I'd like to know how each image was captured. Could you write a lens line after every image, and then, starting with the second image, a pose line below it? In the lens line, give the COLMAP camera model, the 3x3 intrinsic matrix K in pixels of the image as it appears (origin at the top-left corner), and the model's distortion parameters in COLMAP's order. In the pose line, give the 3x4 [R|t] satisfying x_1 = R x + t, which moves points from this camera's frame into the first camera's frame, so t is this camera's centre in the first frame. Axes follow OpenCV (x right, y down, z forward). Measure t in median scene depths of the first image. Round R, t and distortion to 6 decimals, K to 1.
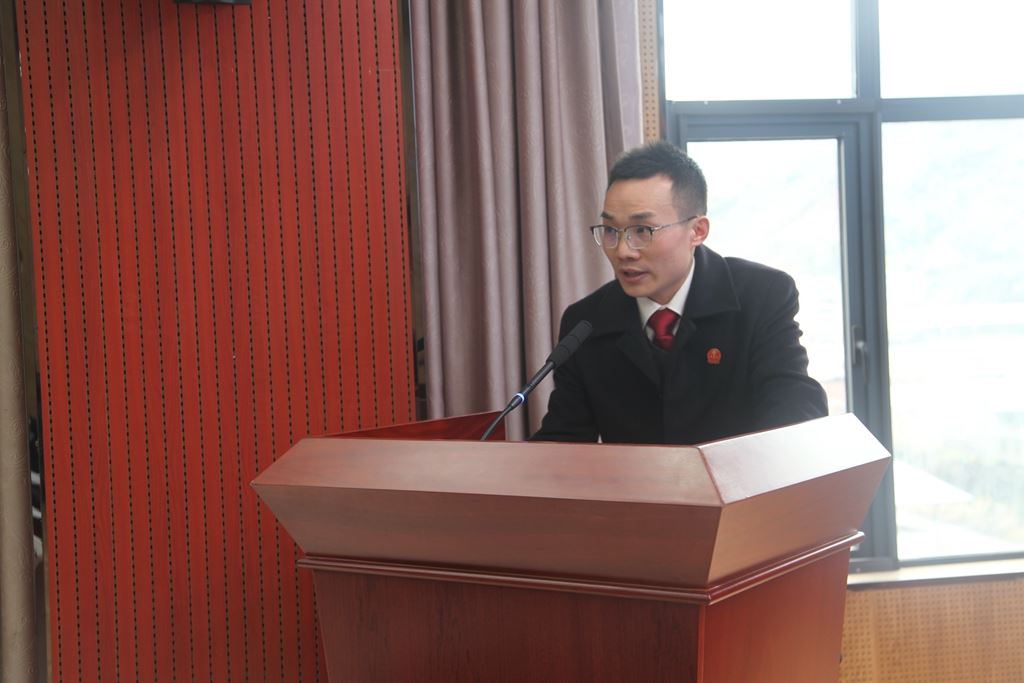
lens RADIAL K [[1713.9, 0, 515.2], [0, 1713.9, 344.5], [0, 0, 1]] dist [0.169158, 0.000000]
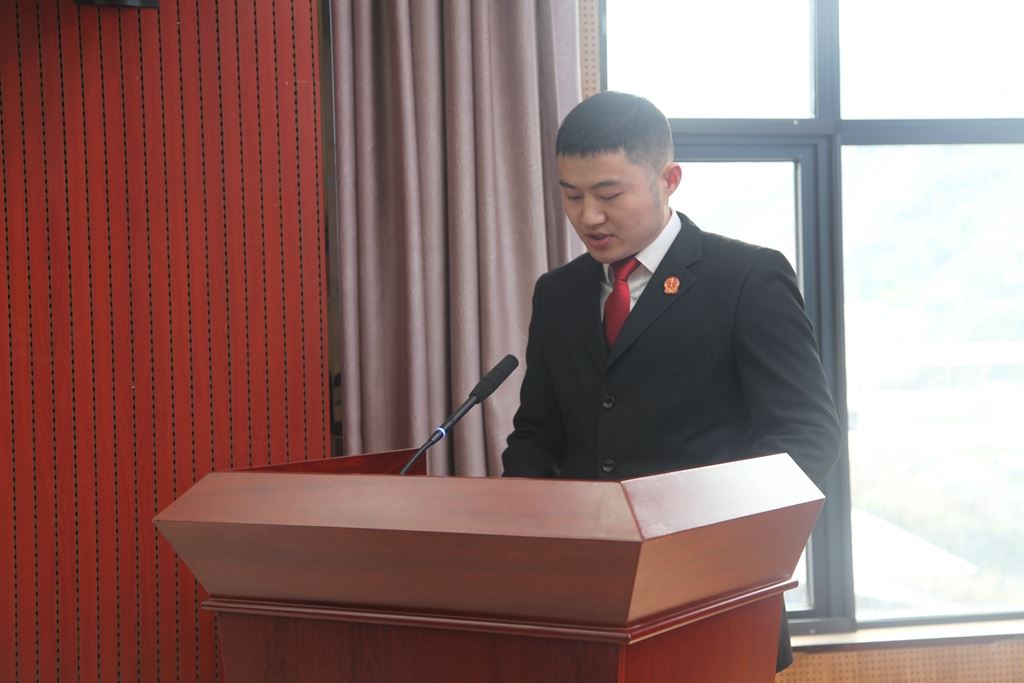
lens RADIAL K [[2524.2, 0, 558.9], [0, 2524.2, 331.9], [0, 0, 1]] dist [0.391414, 0.000000]
pose [[0.999516, 0.014184, 0.027690, 0.026519], [-0.013258, 0.999355, -0.033371, 0.020270], [-0.028145, 0.032988, 0.999059, -0.374611]]
